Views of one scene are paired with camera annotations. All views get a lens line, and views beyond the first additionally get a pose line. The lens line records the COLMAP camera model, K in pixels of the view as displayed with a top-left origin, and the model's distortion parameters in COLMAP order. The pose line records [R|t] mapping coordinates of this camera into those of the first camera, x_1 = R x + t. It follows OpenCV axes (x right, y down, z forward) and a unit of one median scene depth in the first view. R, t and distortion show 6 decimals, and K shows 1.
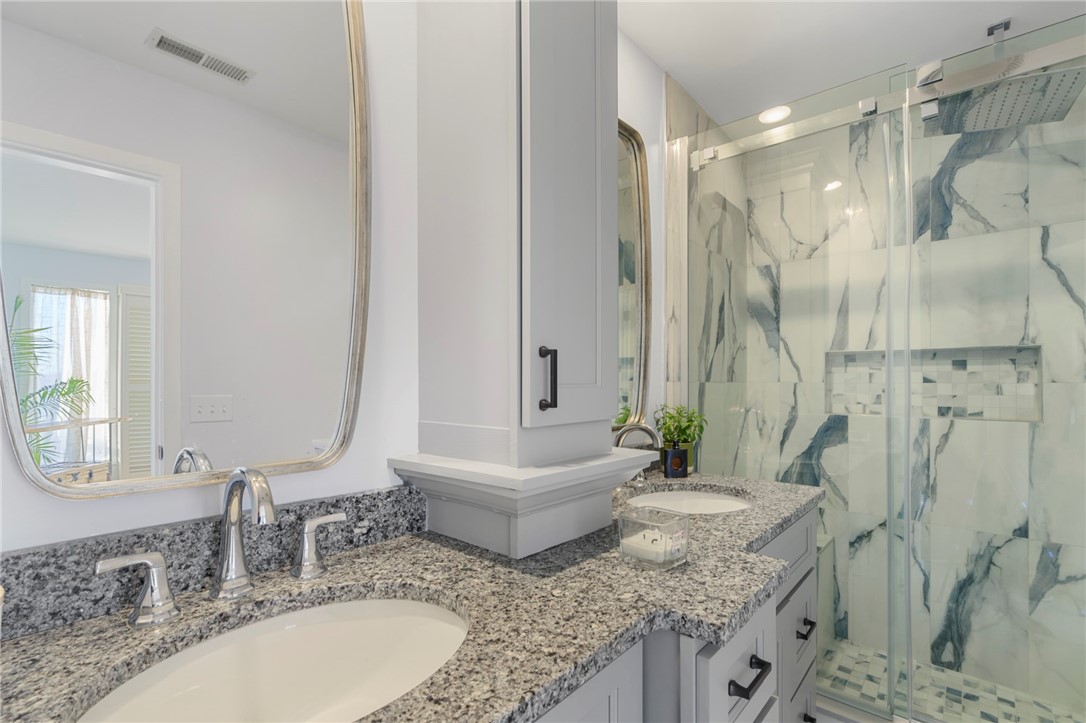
lens RADIAL K [[496.9, 0, 541.3], [0, 496.9, 377.8], [0, 0, 1]] dist [-0.005804, 0.003420]
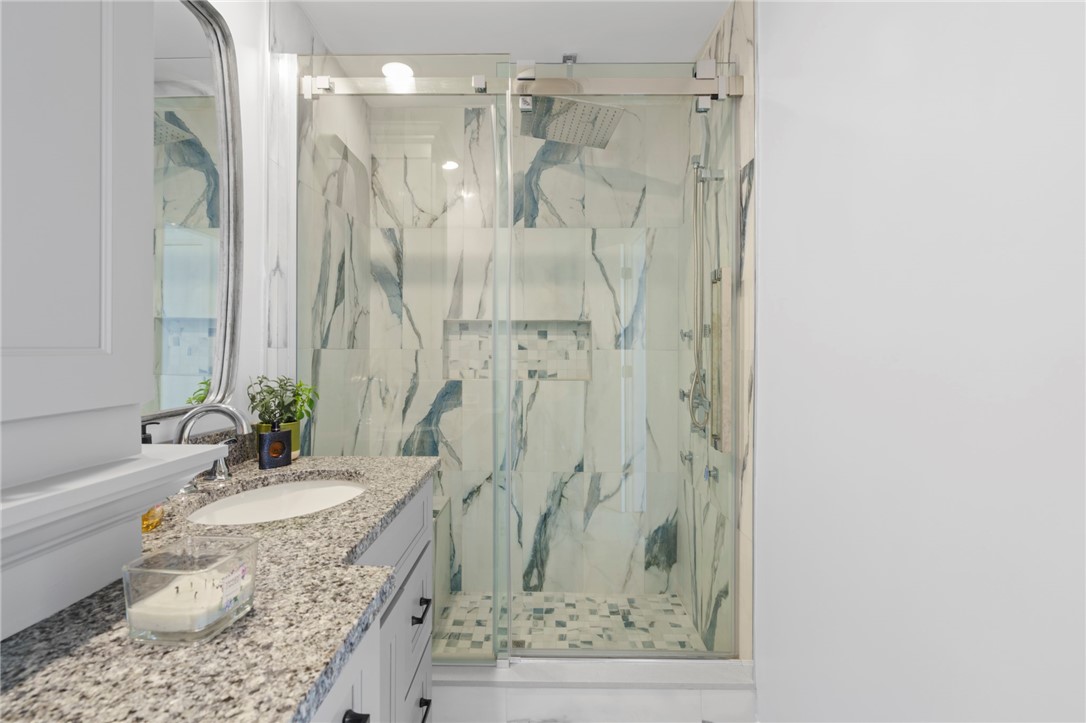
lens RADIAL K [[496.9, 0, 542.5], [0, 496.9, 355.5], [0, 0, 1]] dist [-0.005804, 0.003420]
pose [[0.757554, -0.006412, 0.652741, 0.066662], [-0.006136, 0.999838, 0.016942, 0.003888], [-0.652743, -0.016840, 0.757392, 0.101095]]
